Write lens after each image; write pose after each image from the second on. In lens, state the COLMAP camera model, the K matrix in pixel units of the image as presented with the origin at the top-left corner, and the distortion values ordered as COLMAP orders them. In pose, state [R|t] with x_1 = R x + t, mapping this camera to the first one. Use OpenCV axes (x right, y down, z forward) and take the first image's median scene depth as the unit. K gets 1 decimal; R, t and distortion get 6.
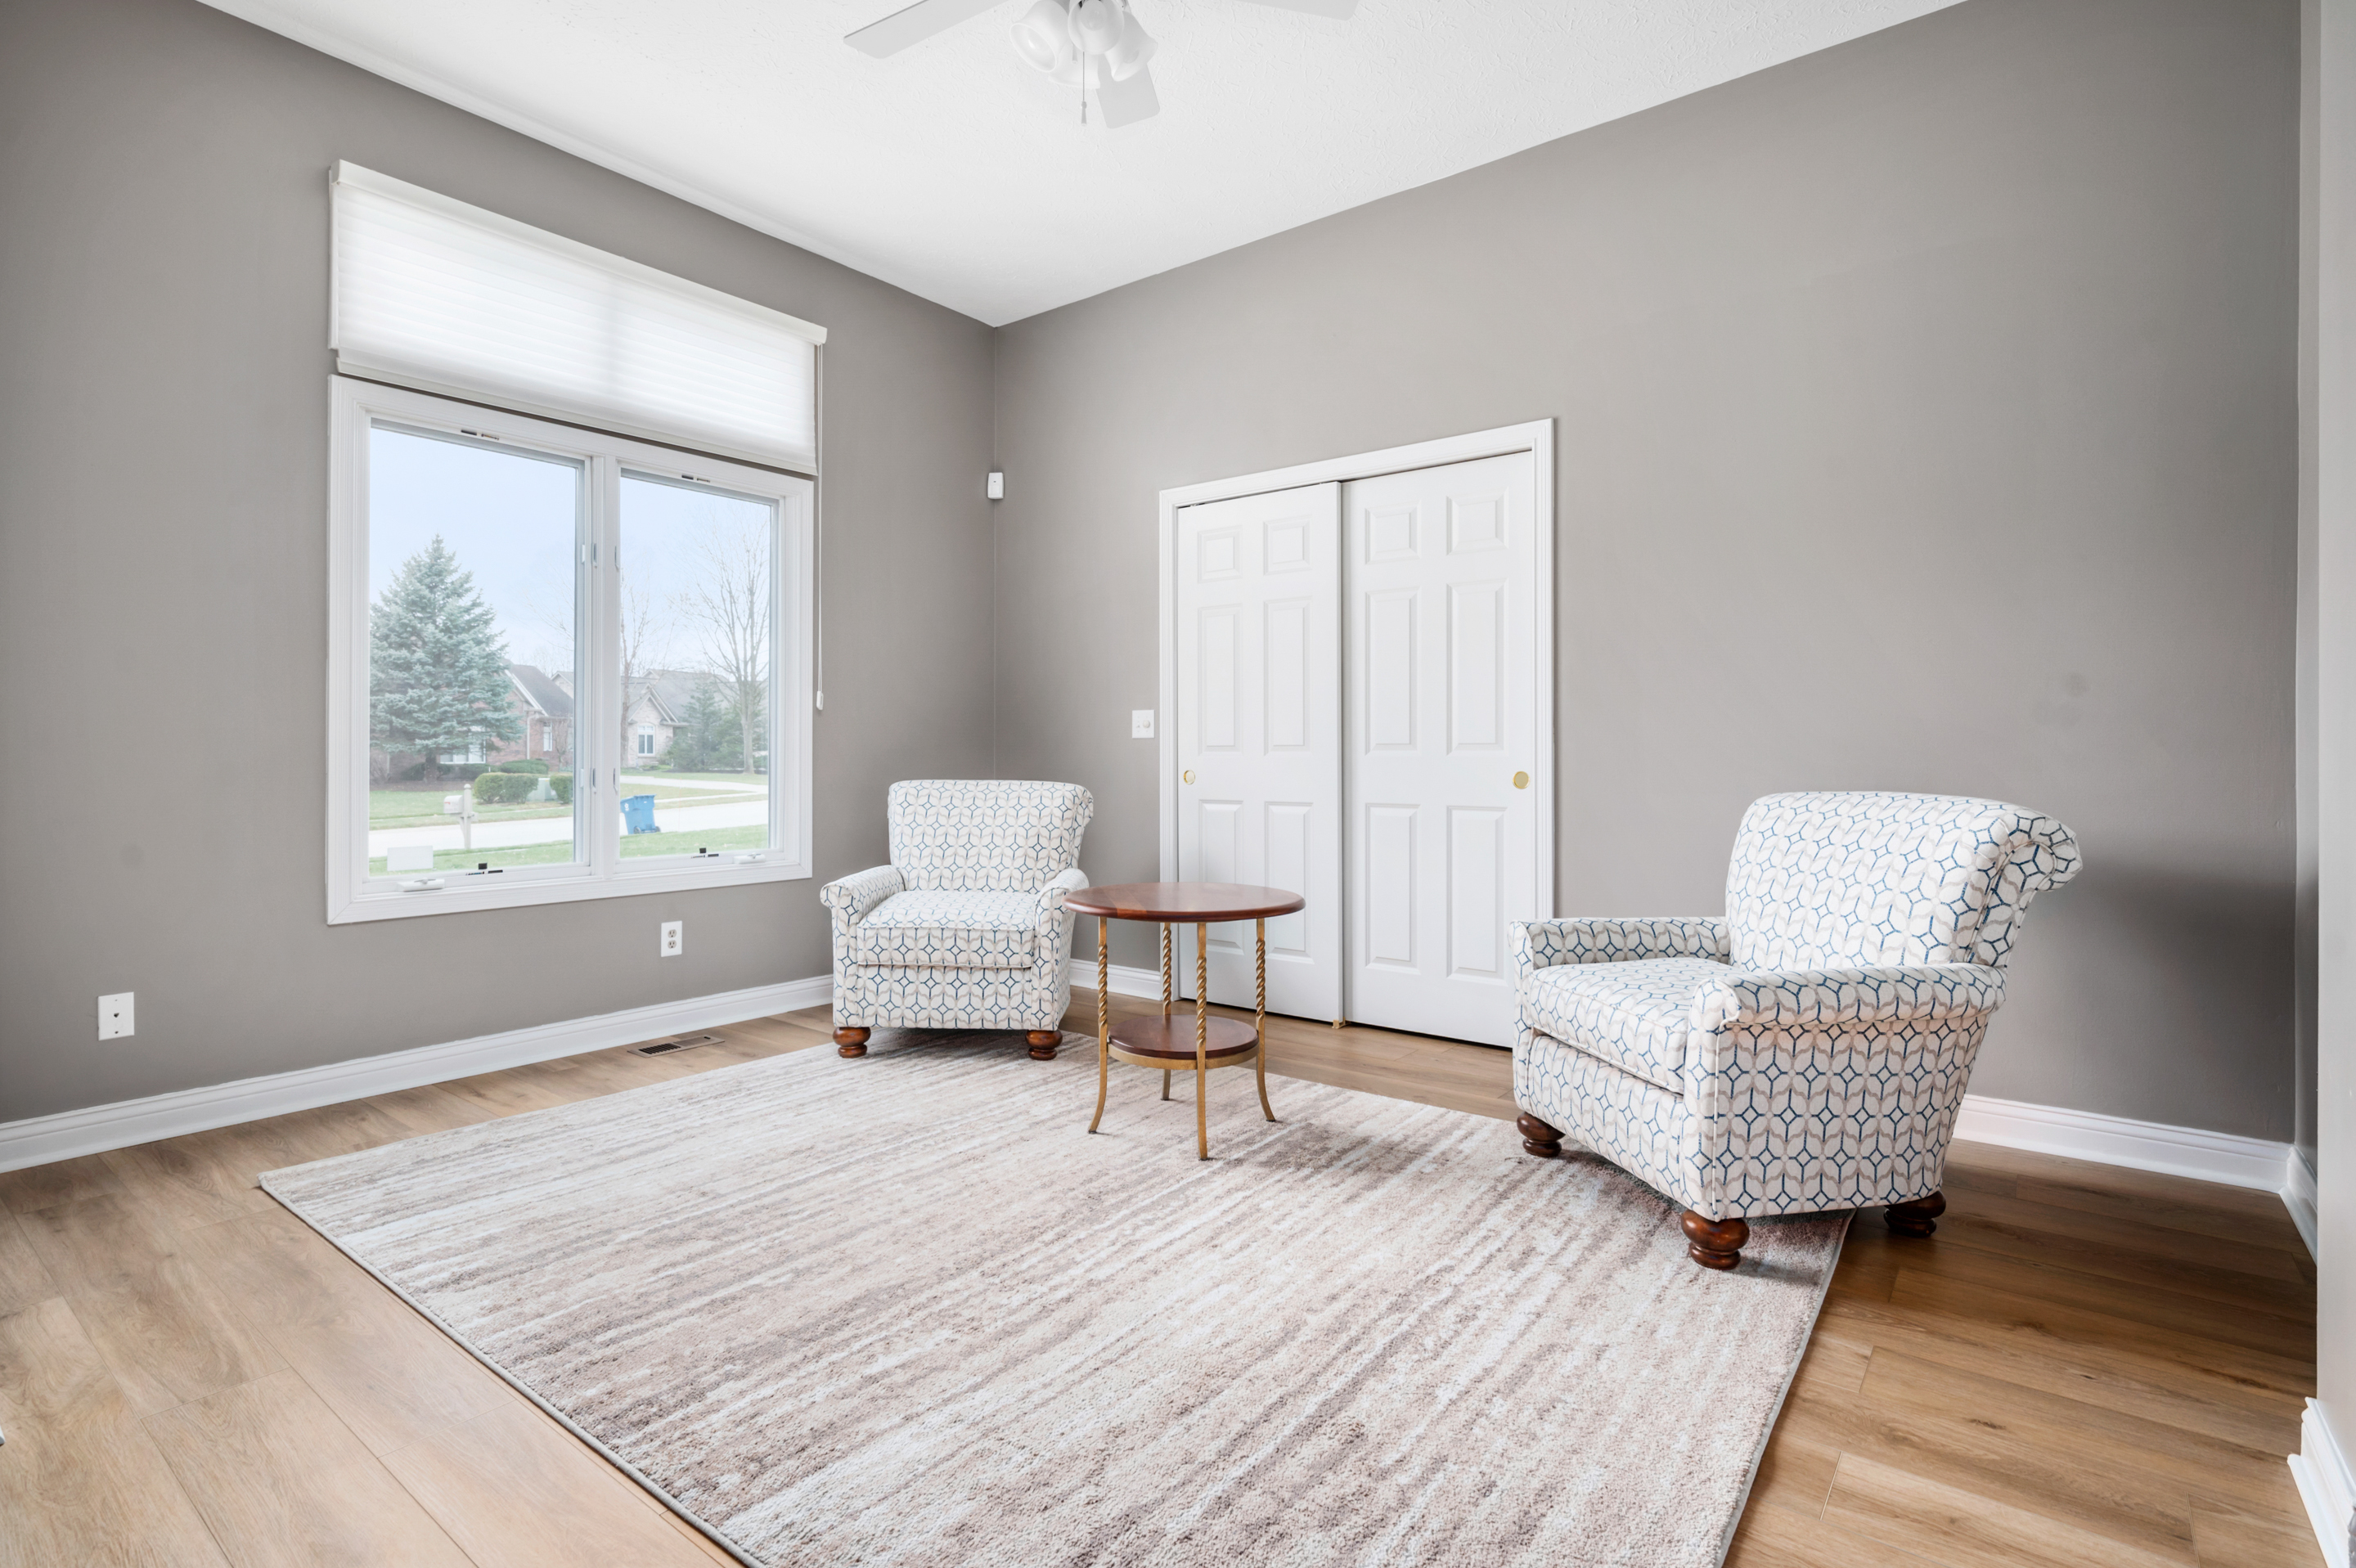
lens RADIAL K [[1135.1, 0, 1176.1], [0, 1135.1, 761.4], [0, 0, 1]] dist [0.017635, 0.000130]
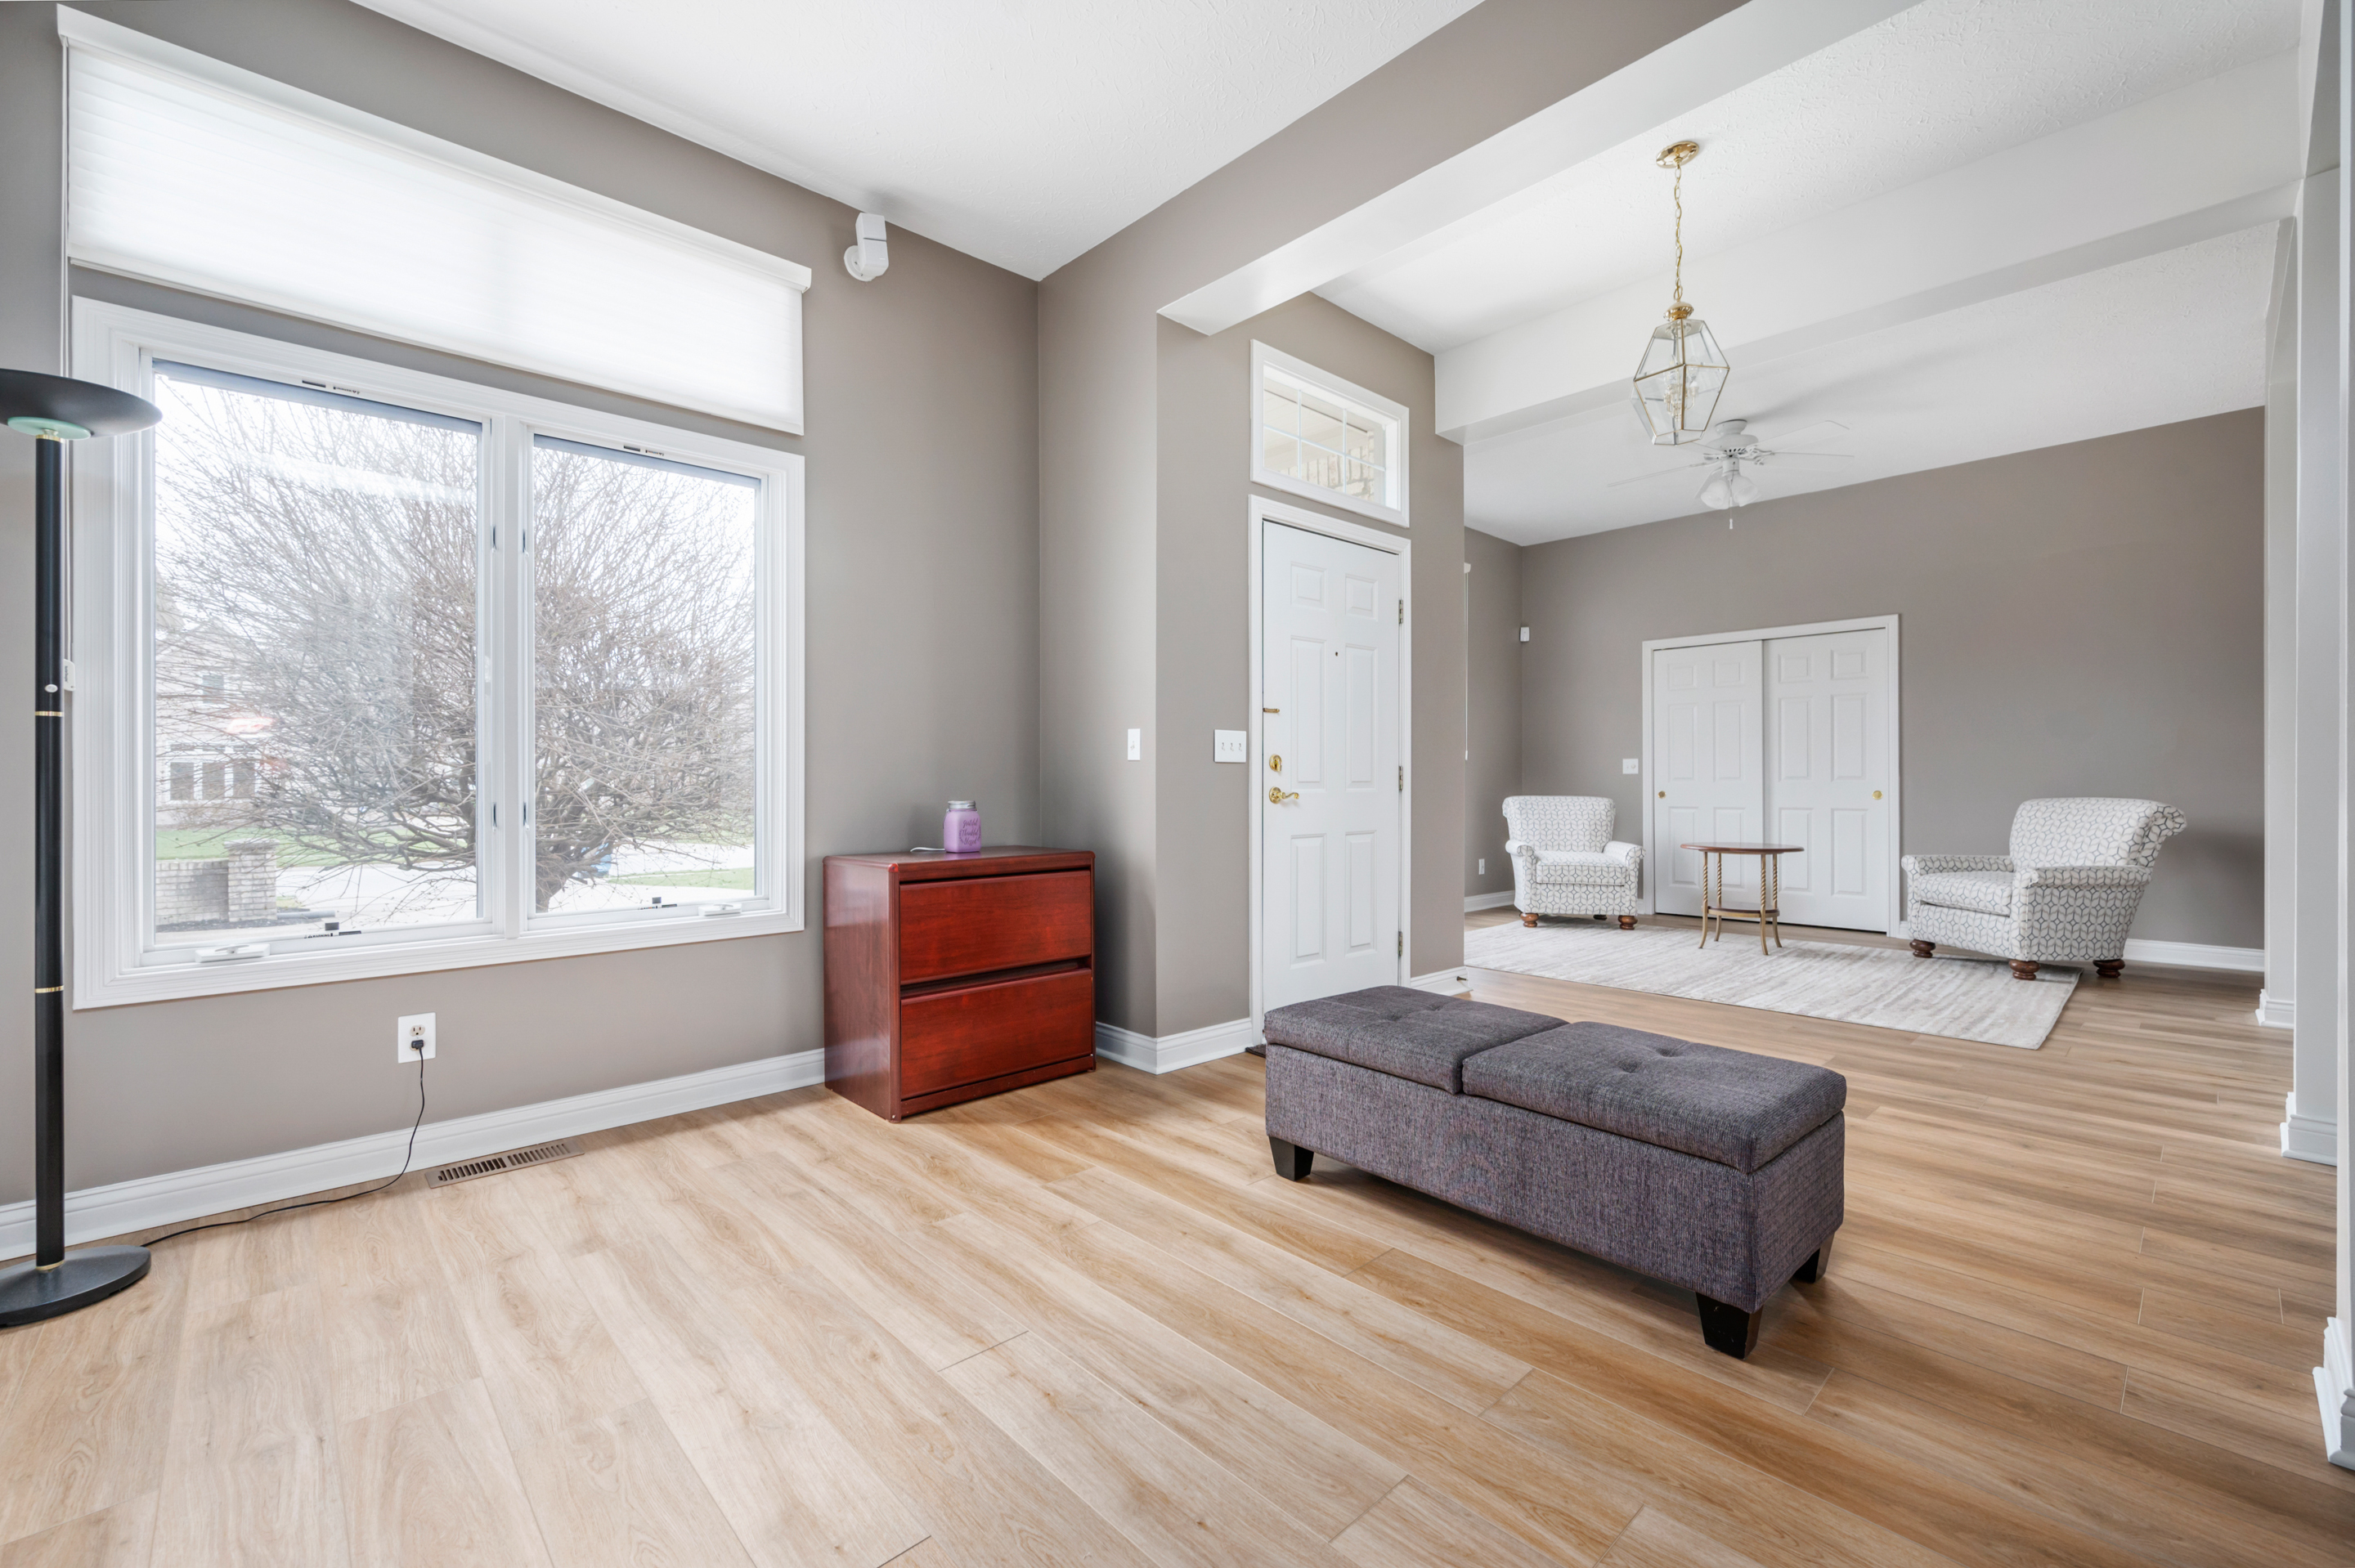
lens RADIAL K [[997.9, 0, 1177.5], [0, 997.9, 784.0], [0, 0, 1]] dist [-0.000878, -0.000180]
pose [[0.987687, -0.004499, -0.156381, -0.893035], [0.003727, 0.999979, -0.005224, 0.003483], [0.156401, 0.004577, 0.987683, -1.278203]]
